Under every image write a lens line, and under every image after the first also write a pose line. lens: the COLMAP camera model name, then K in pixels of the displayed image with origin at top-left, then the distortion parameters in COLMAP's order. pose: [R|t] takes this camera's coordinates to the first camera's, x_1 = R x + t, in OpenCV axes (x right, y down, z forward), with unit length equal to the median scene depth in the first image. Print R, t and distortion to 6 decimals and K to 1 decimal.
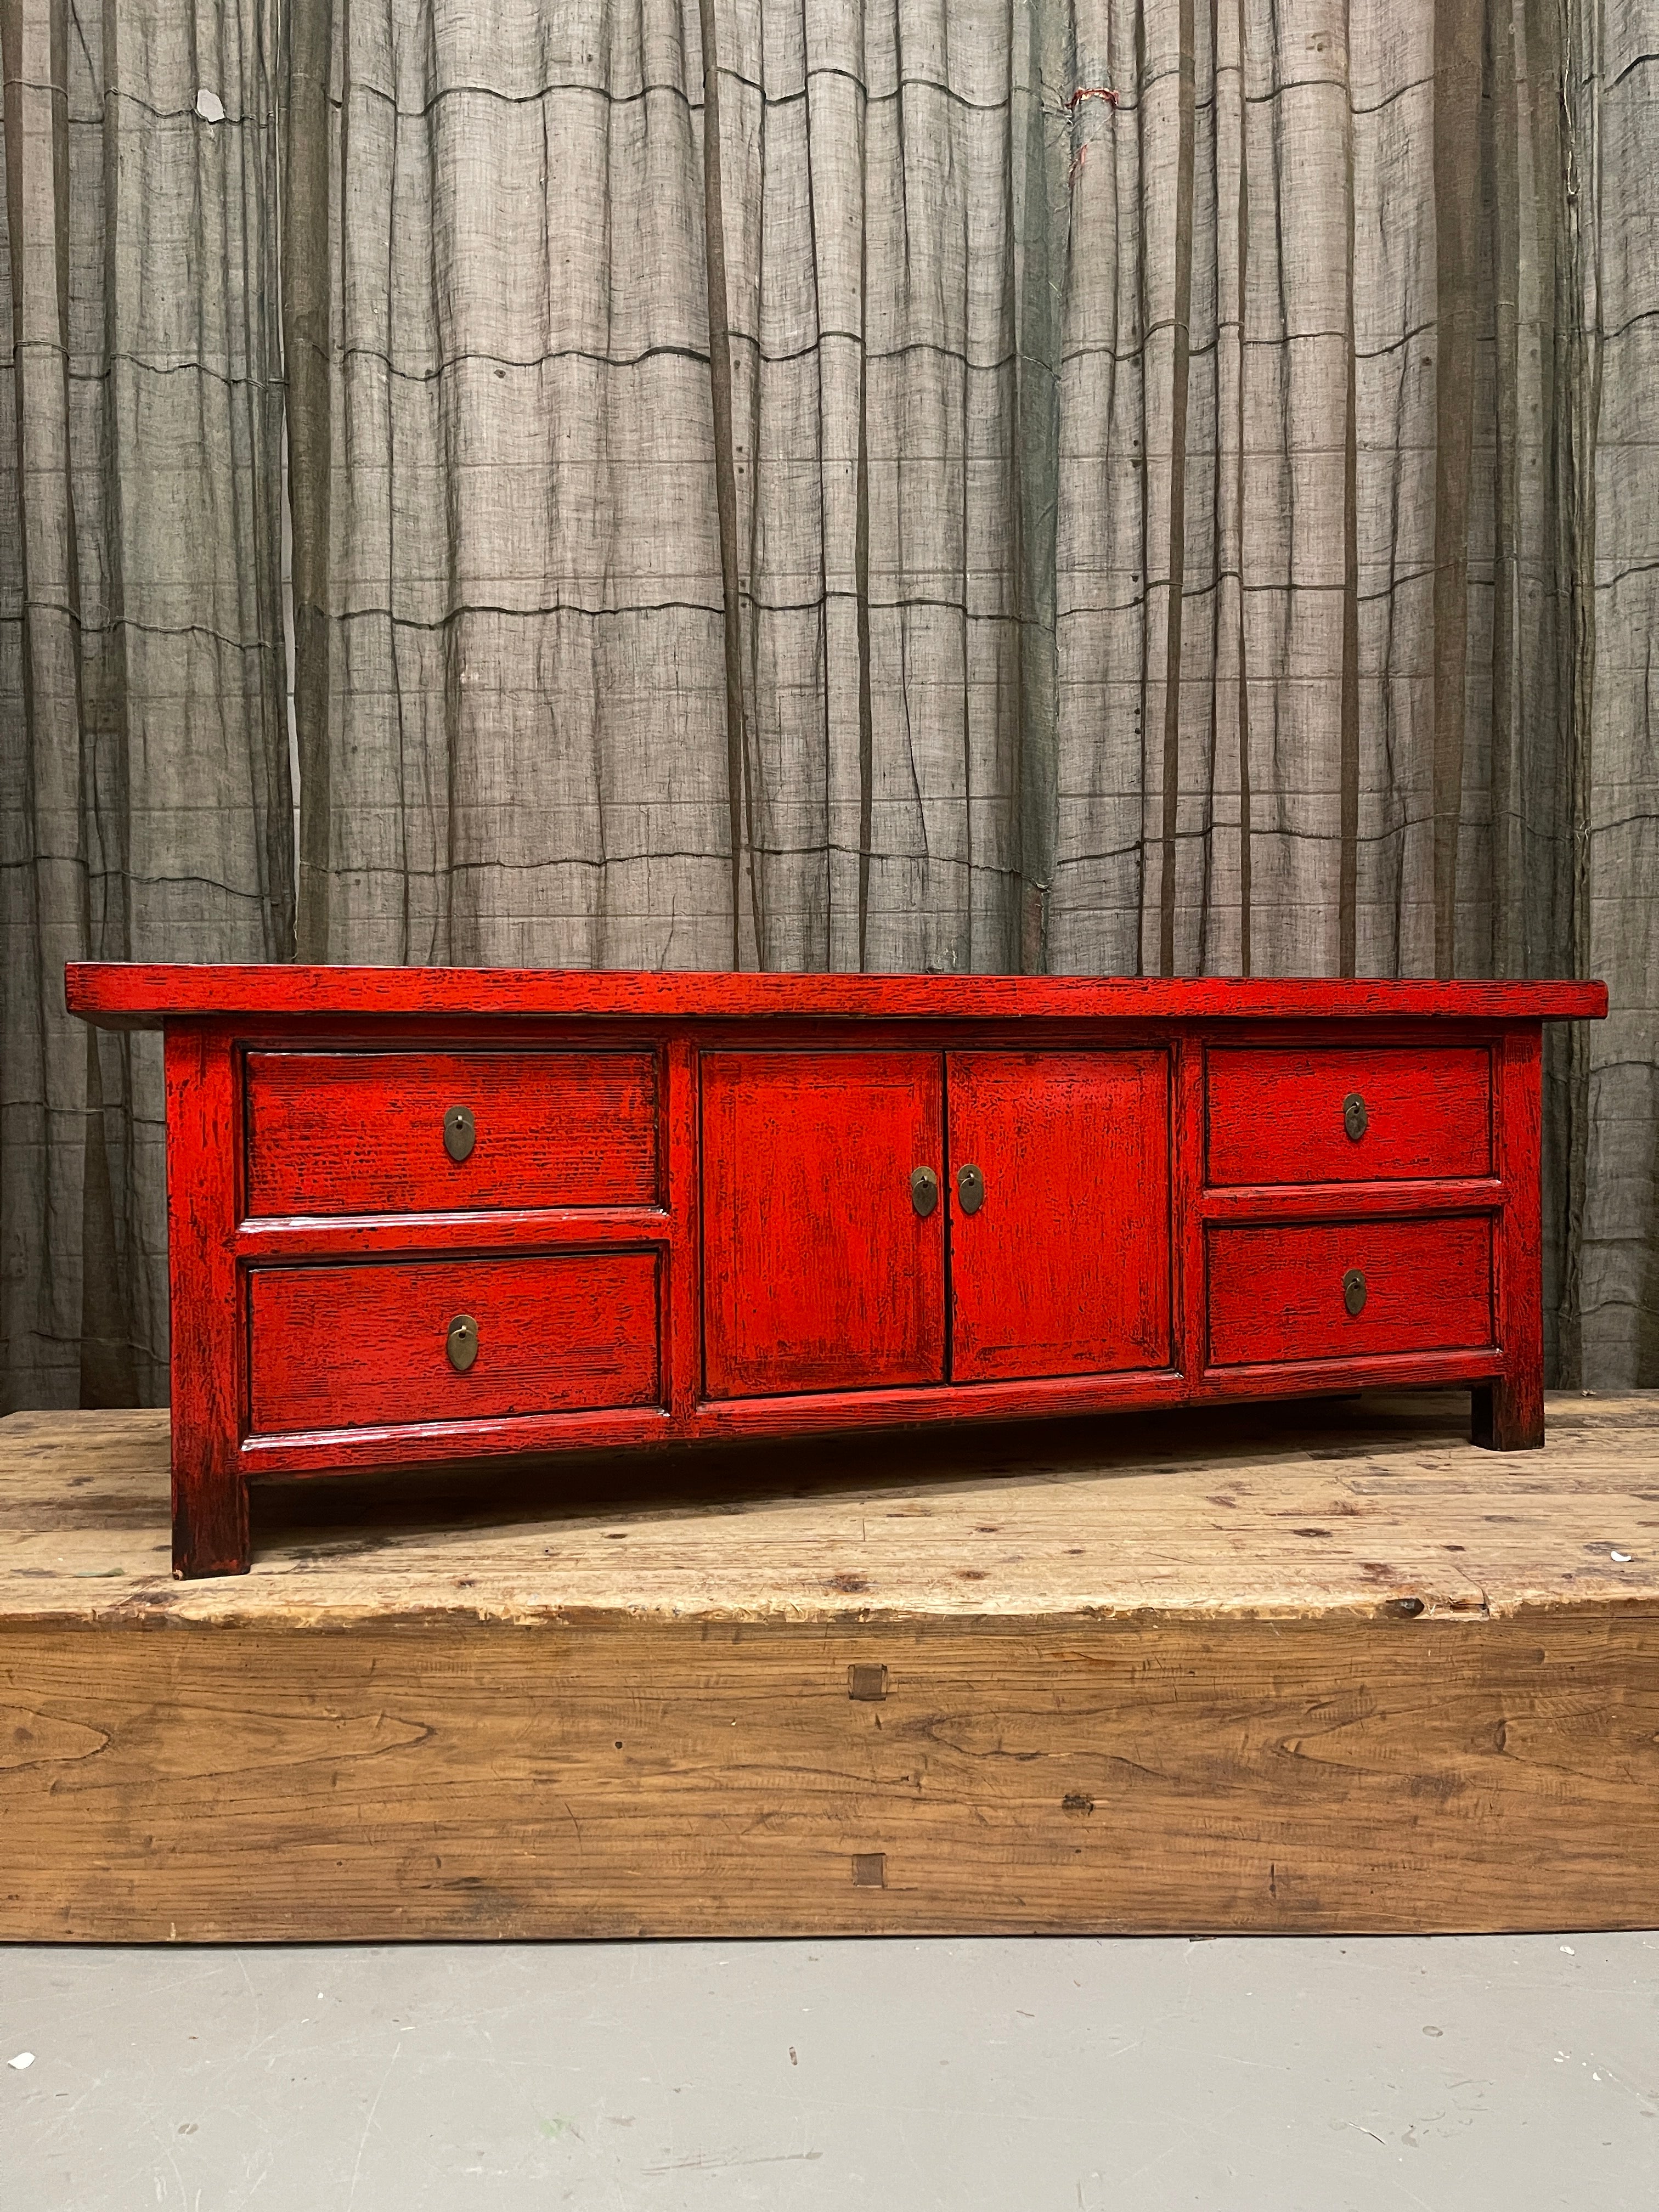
lens RADIAL K [[1649.4, 0, 829.5], [0, 1649.4, 1106.0], [0, 0, 1]] dist [0.061806, -0.050353]
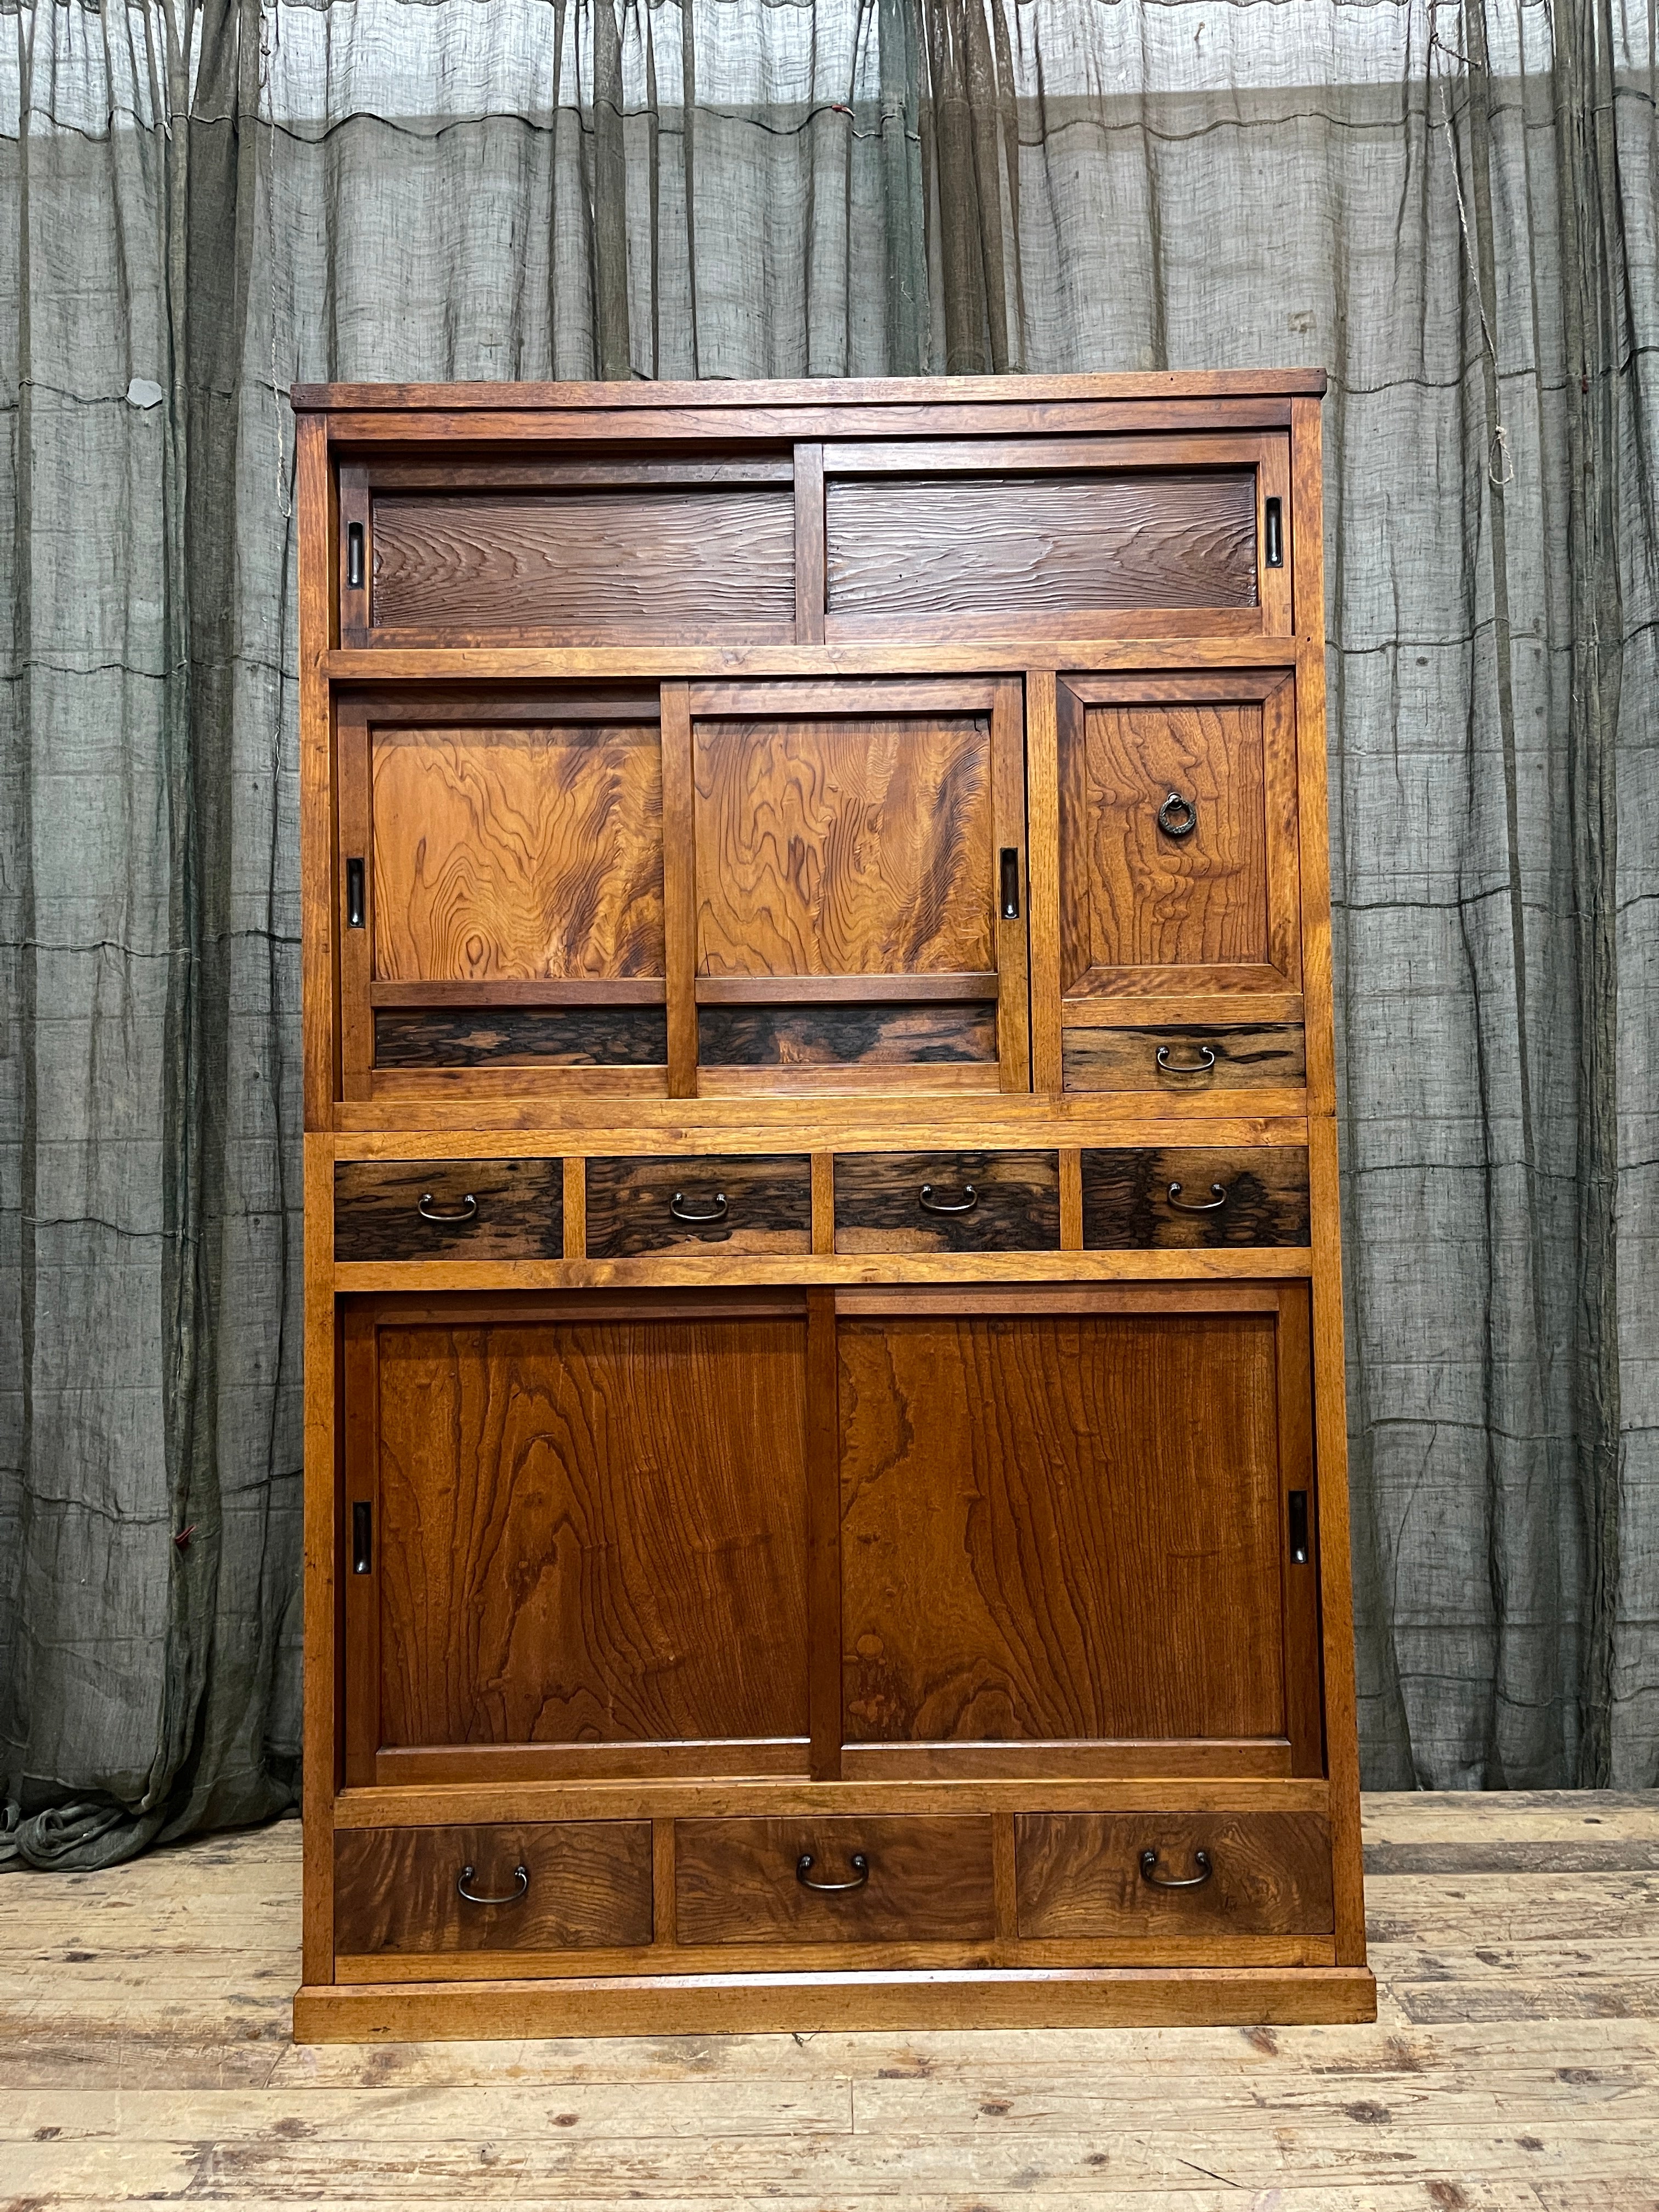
lens RADIAL K [[1629.4, 0, 836.4], [0, 1629.4, 1102.6], [0, 0, 1]] dist [0.149628, -0.184426]
pose [[0.999945, -0.003645, 0.009801, 0.006132], [0.004198, 0.998362, -0.057066, -0.224404], [-0.009577, 0.057104, 0.998322, 0.098527]]
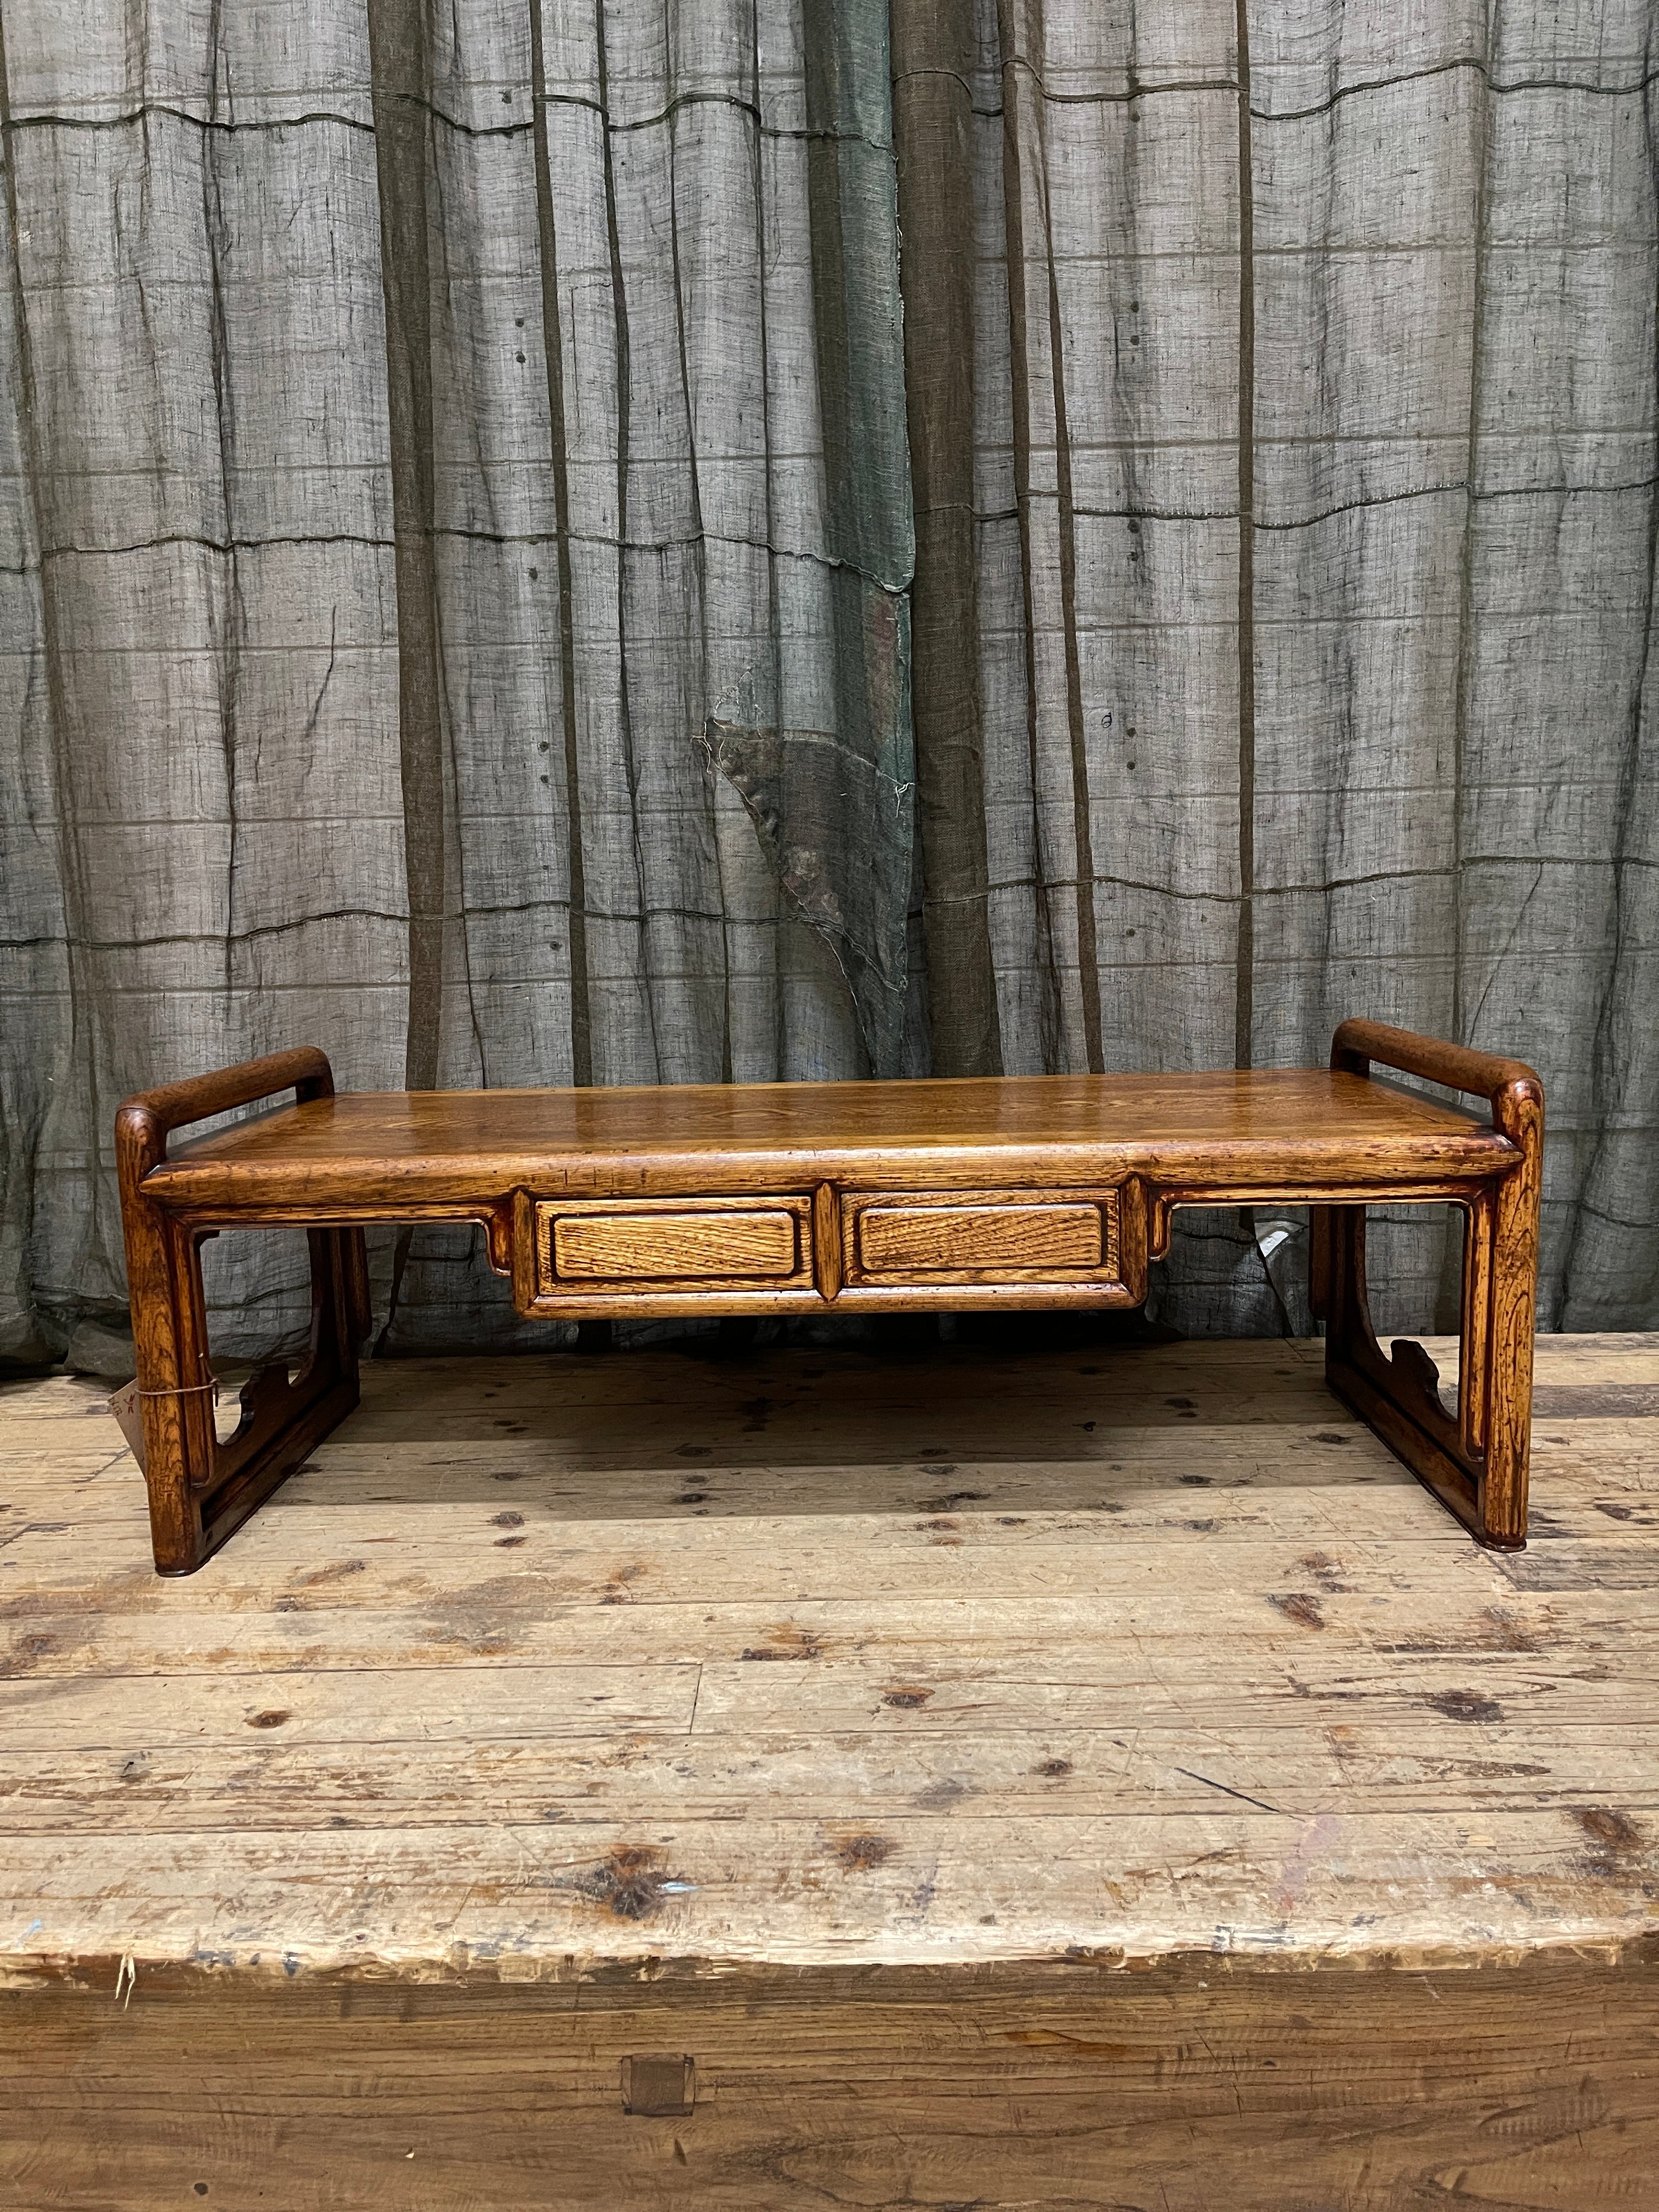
lens RADIAL K [[1649.4, 0, 829.5], [0, 1649.4, 1106.0], [0, 0, 1]] dist [0.061806, -0.050353]
pose [[0.999929, -0.011880, -0.000414, 0.073116], [0.011833, 0.991428, 0.130121, -0.028383], [-0.001136, -0.130117, 0.991498, 0.458073]]
